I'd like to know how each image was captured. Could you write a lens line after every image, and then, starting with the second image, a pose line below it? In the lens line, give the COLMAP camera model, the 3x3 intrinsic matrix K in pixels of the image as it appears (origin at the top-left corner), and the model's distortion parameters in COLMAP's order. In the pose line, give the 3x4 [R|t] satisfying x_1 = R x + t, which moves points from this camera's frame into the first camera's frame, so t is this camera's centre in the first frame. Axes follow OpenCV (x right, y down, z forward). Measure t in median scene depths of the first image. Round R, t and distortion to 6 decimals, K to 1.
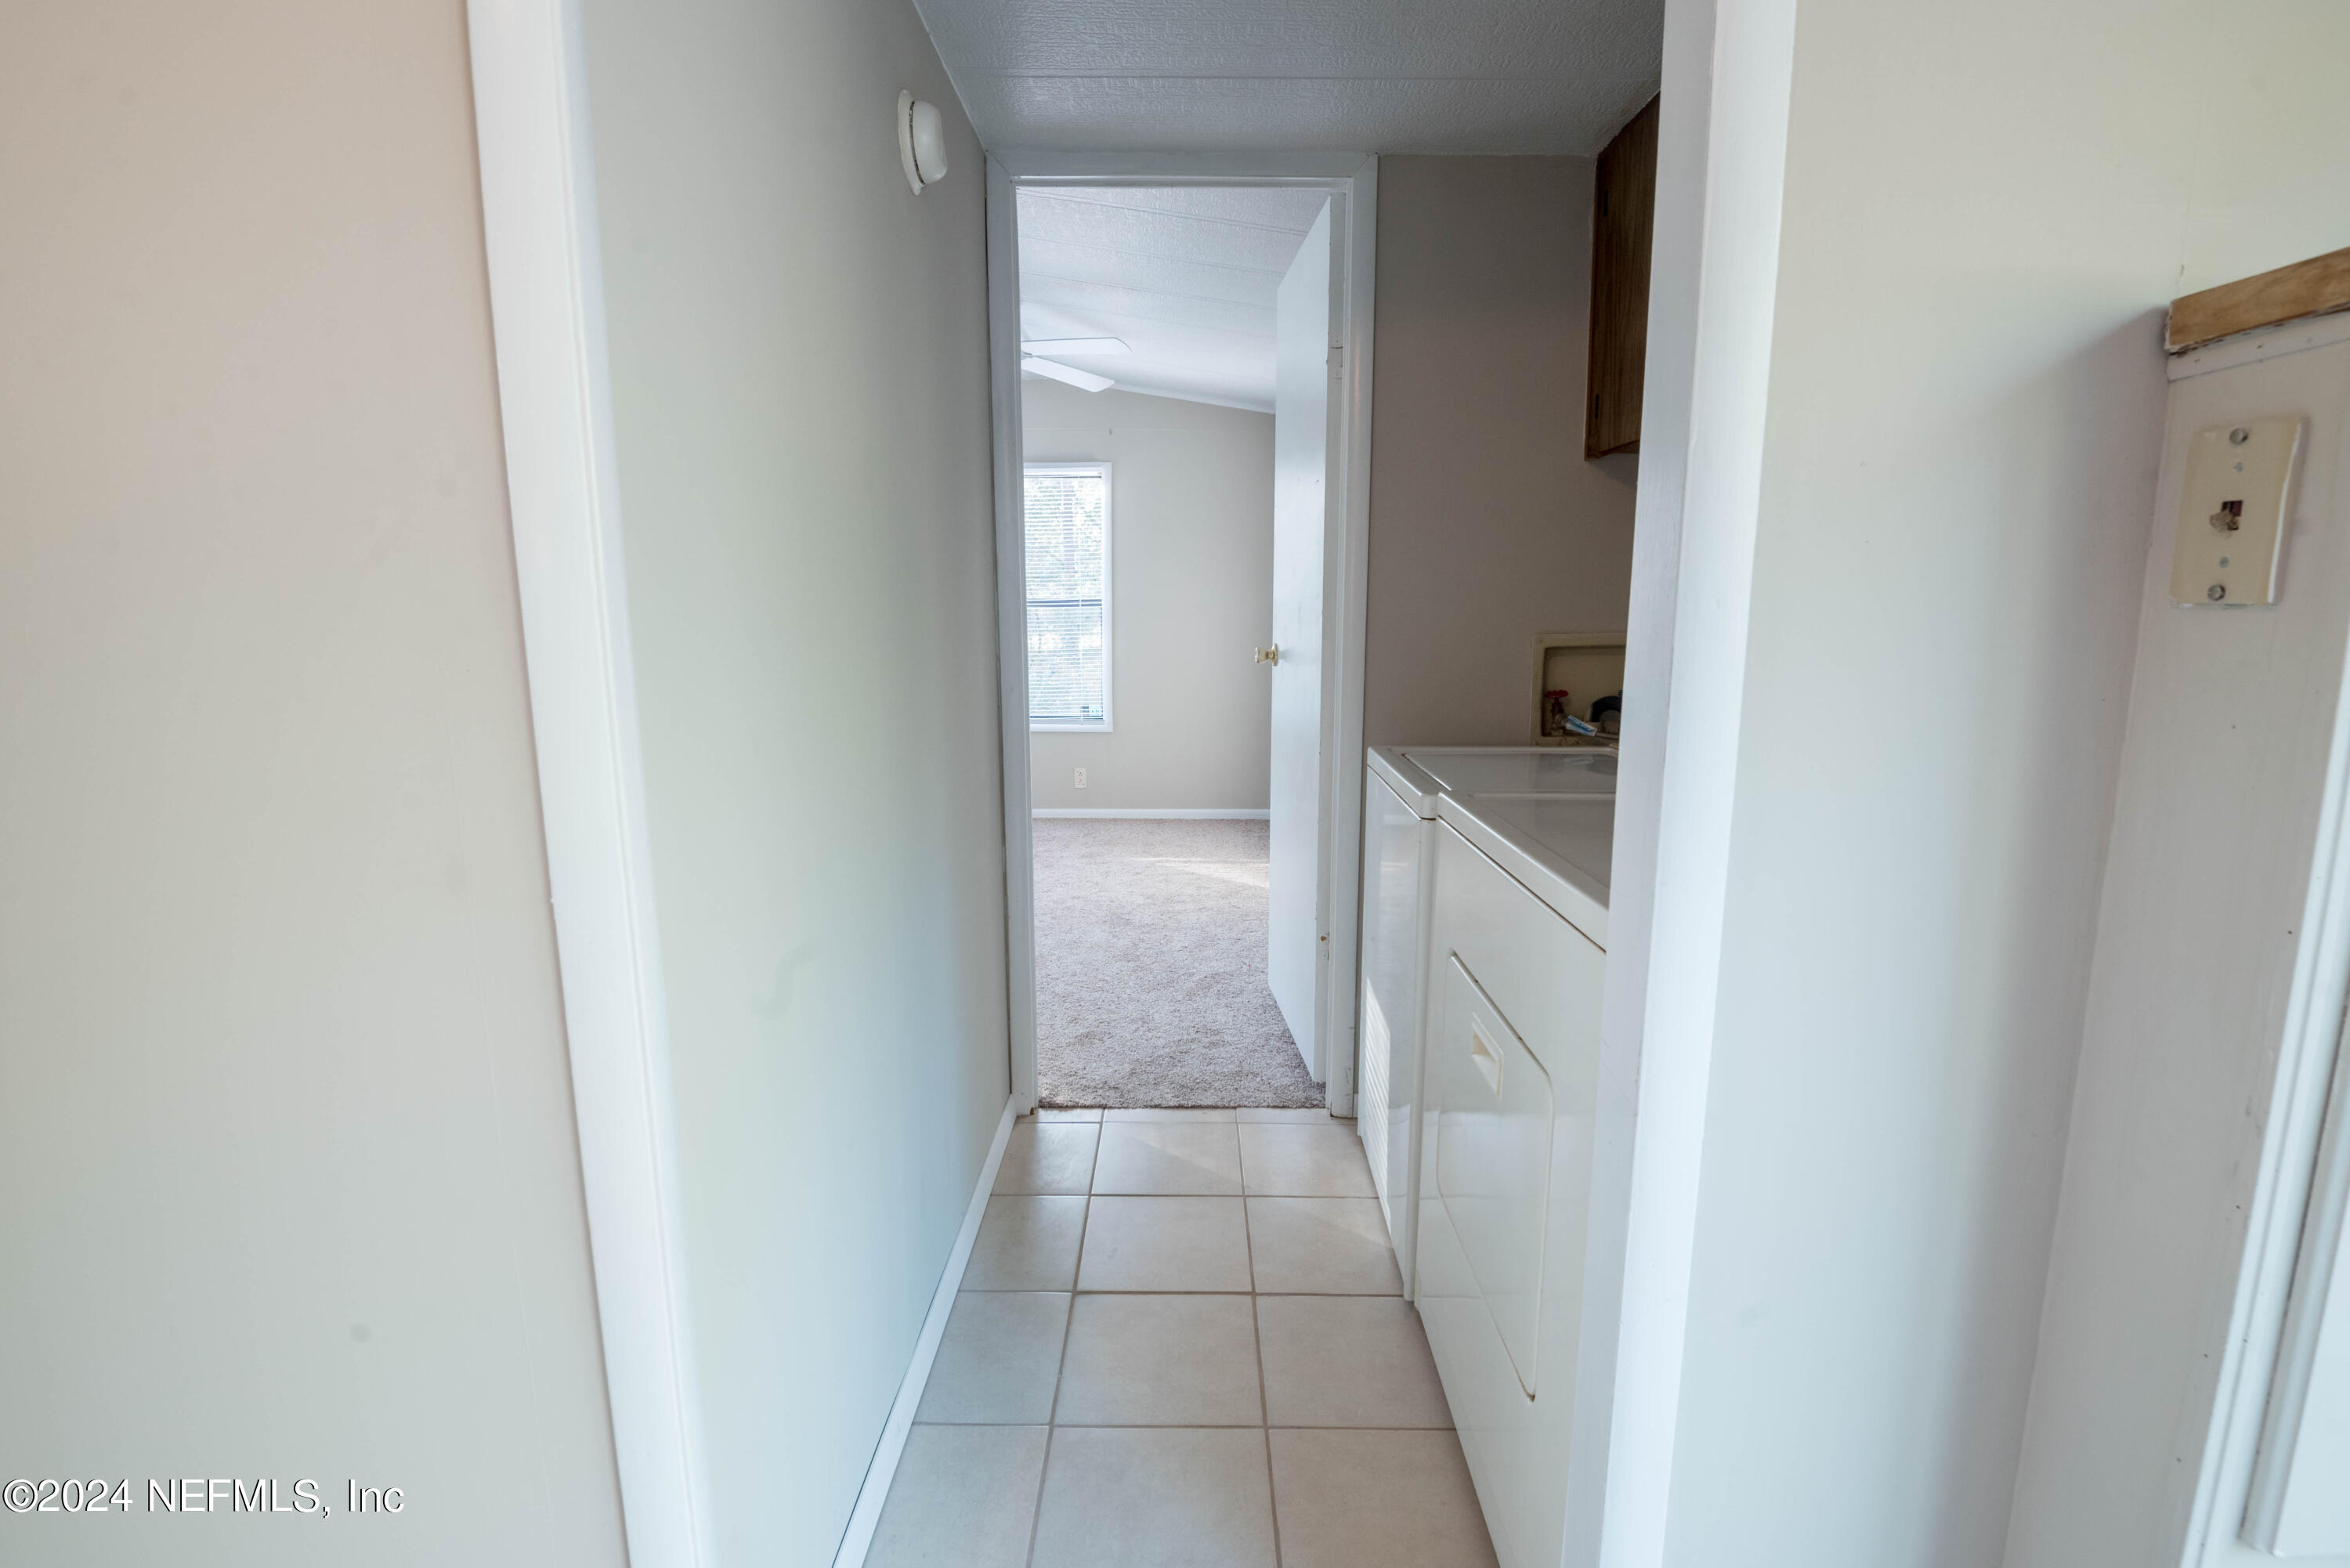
lens RADIAL K [[1101.5, 0, 1177.3], [0, 1101.5, 789.2], [0, 0, 1]] dist [-0.010063, -0.005006]
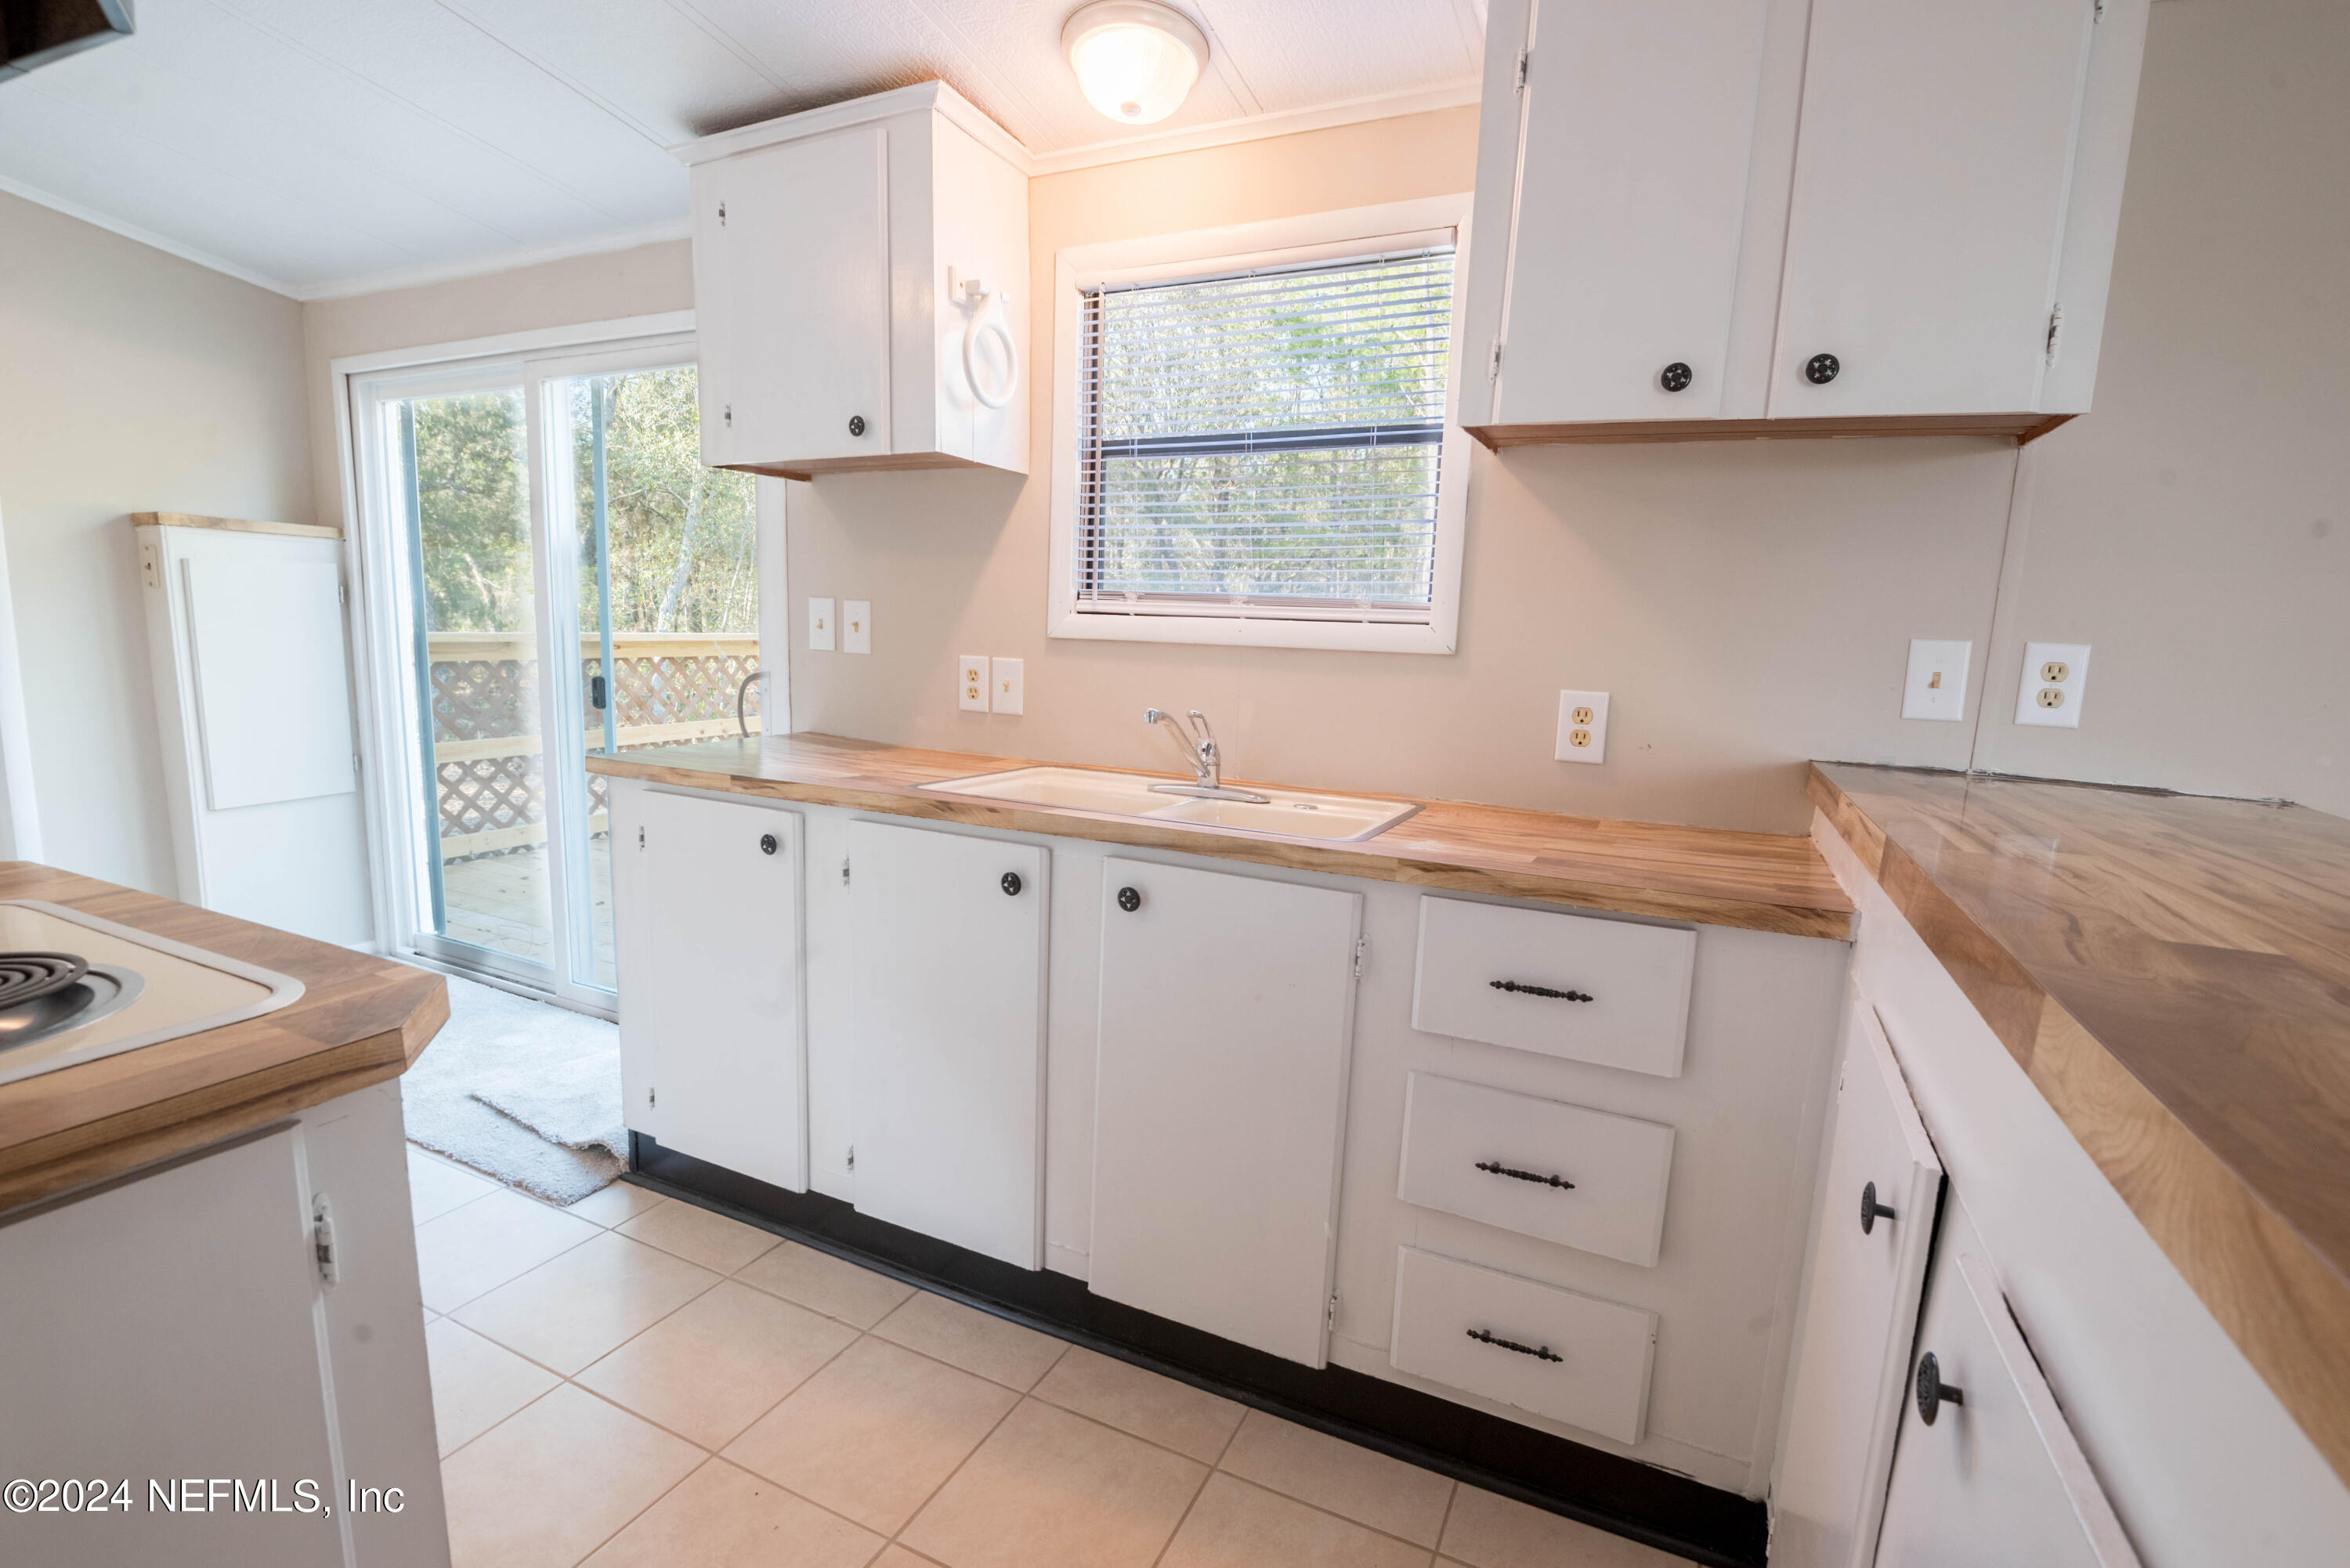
lens RADIAL K [[1101.5, 0, 1170.3], [0, 1101.5, 802.3], [0, 0, 1]] dist [-0.010063, -0.005006]
pose [[0.437480, -0.131432, 0.889571, -0.363517], [0.112702, 0.989474, 0.090768, 0.222167], [-0.892138, 0.060547, 0.447688, -1.350444]]
